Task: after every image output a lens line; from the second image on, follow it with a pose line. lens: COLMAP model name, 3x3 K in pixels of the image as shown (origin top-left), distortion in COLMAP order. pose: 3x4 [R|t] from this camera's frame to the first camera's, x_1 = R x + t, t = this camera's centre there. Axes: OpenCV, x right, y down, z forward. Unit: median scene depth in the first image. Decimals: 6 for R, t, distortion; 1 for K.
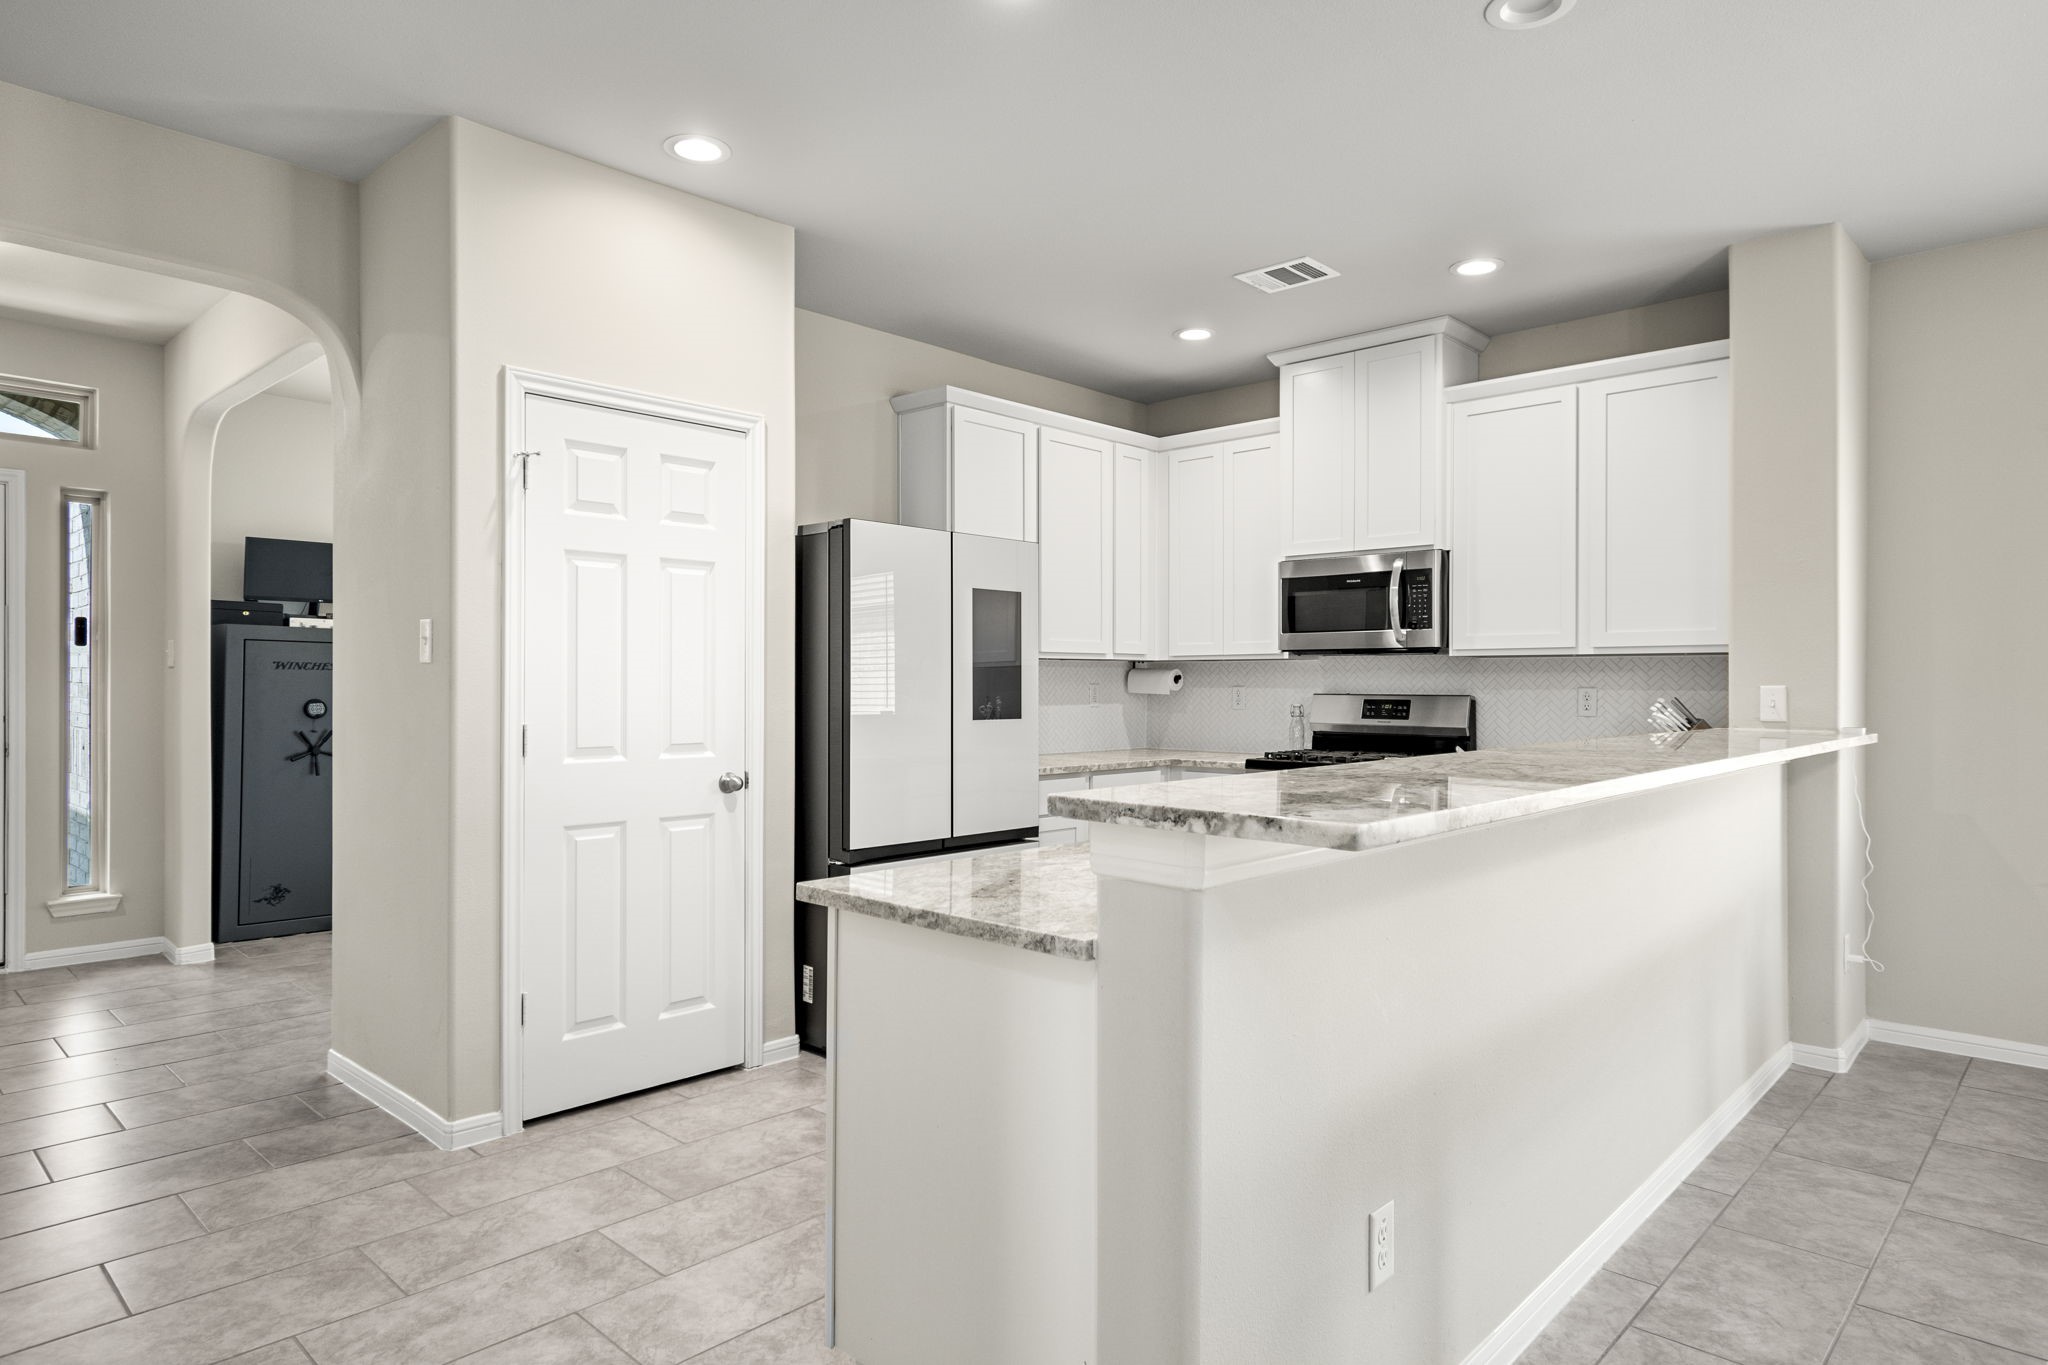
lens RADIAL K [[1187.3, 0, 1023.4], [0, 1187.3, 684.2], [0, 0, 1]] dist [0.006217, 0.000000]
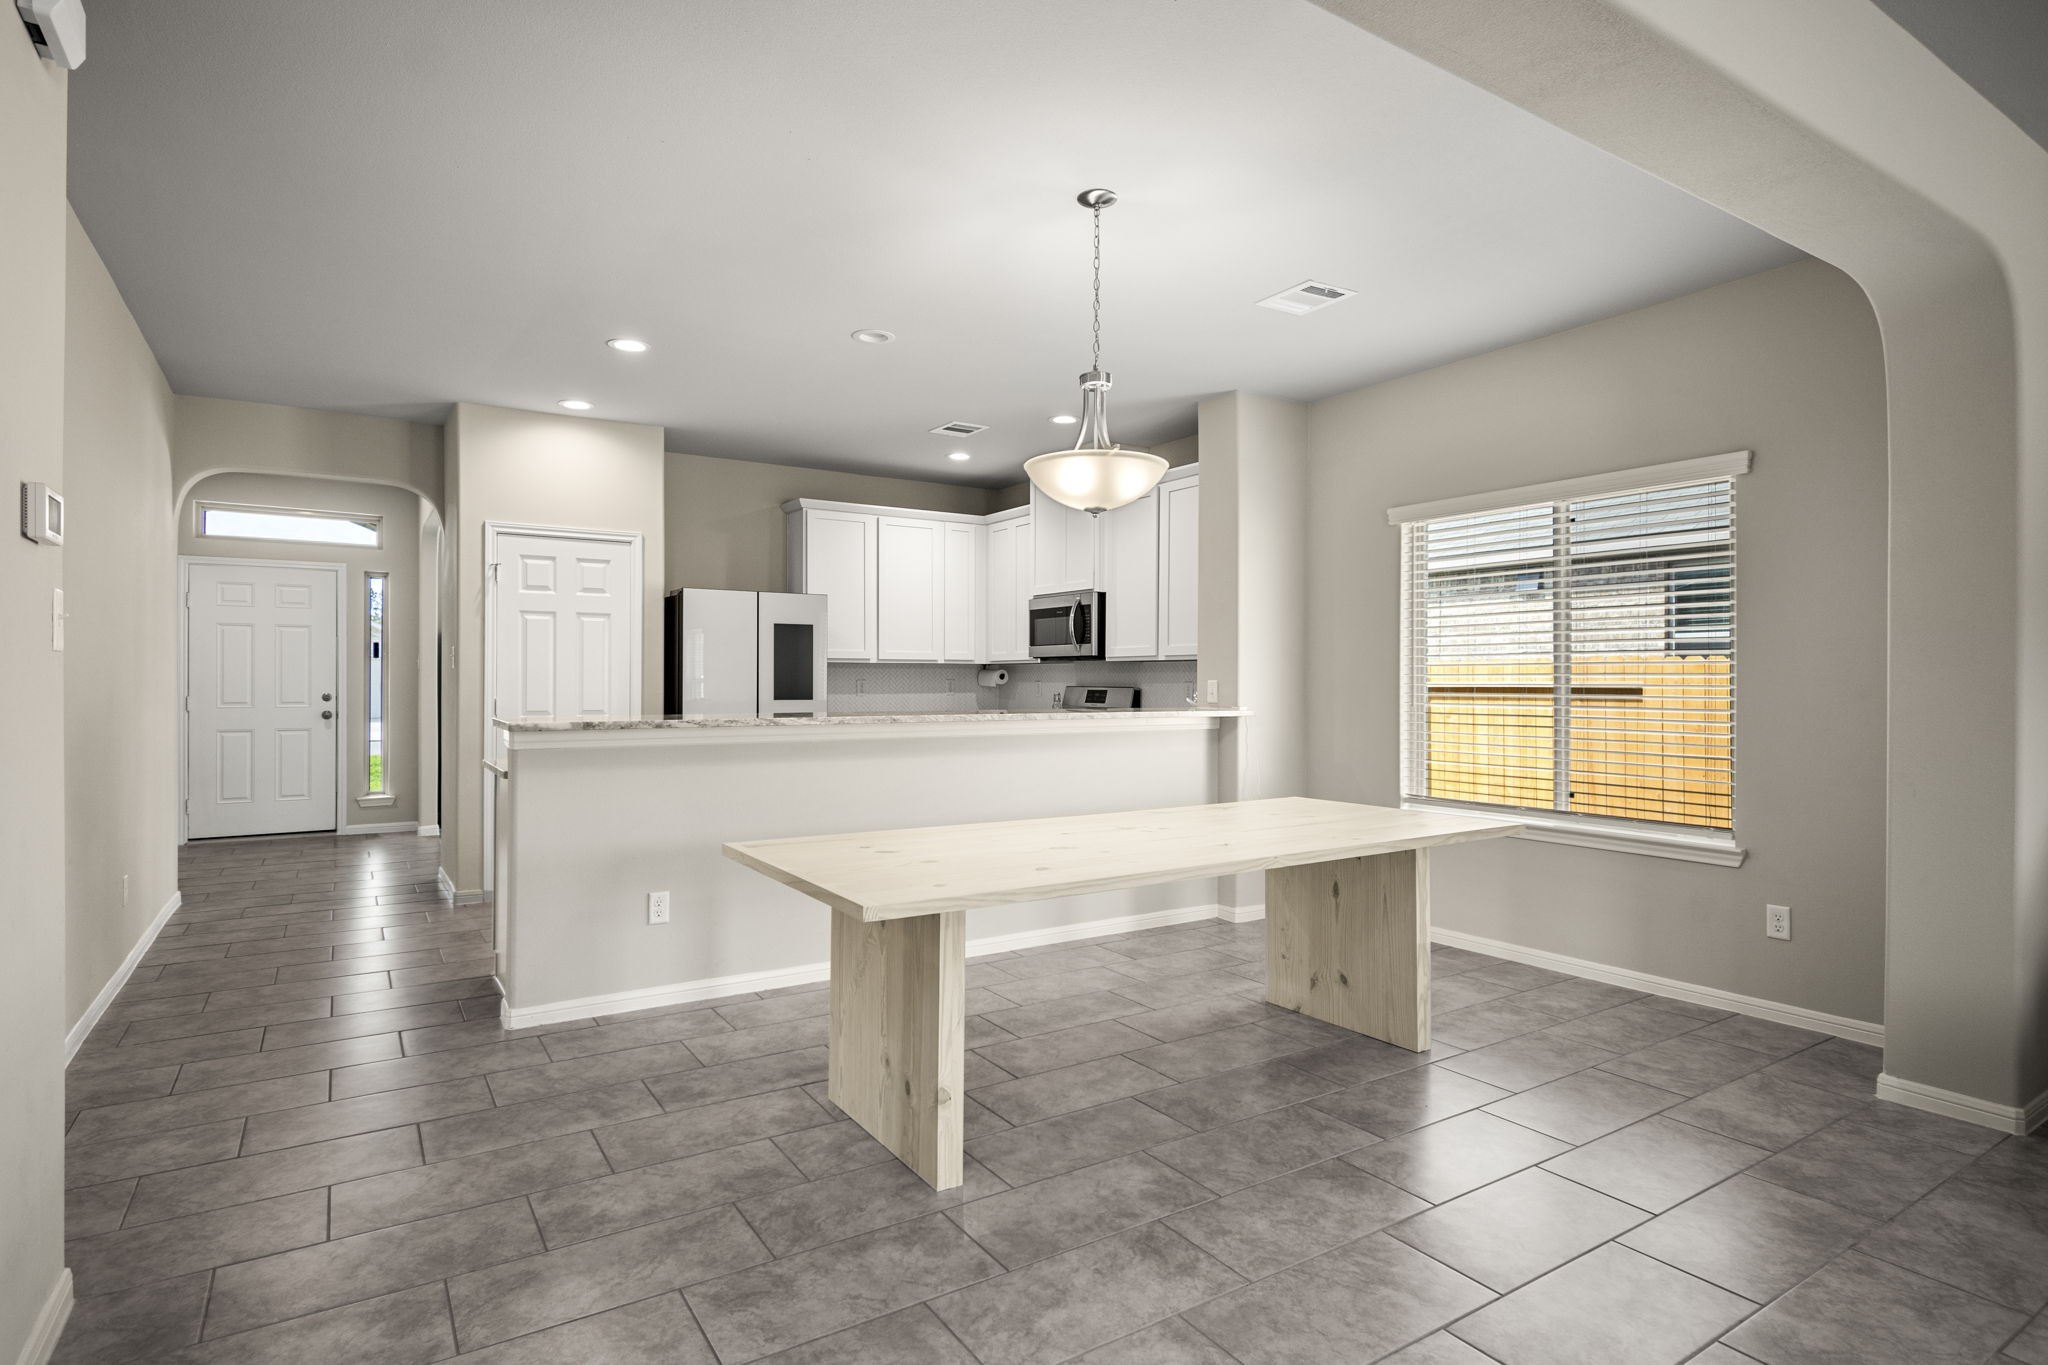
lens RADIAL K [[1060.5, 0, 1028.8], [0, 1060.5, 678.1], [0, 0, 1]] dist [-0.002008, -0.000049]
pose [[0.971954, -0.000004, -0.235170, 0.585783], [-0.000671, 0.999996, -0.002791, 0.001958], [0.235169, 0.002870, 0.971950, -0.351271]]
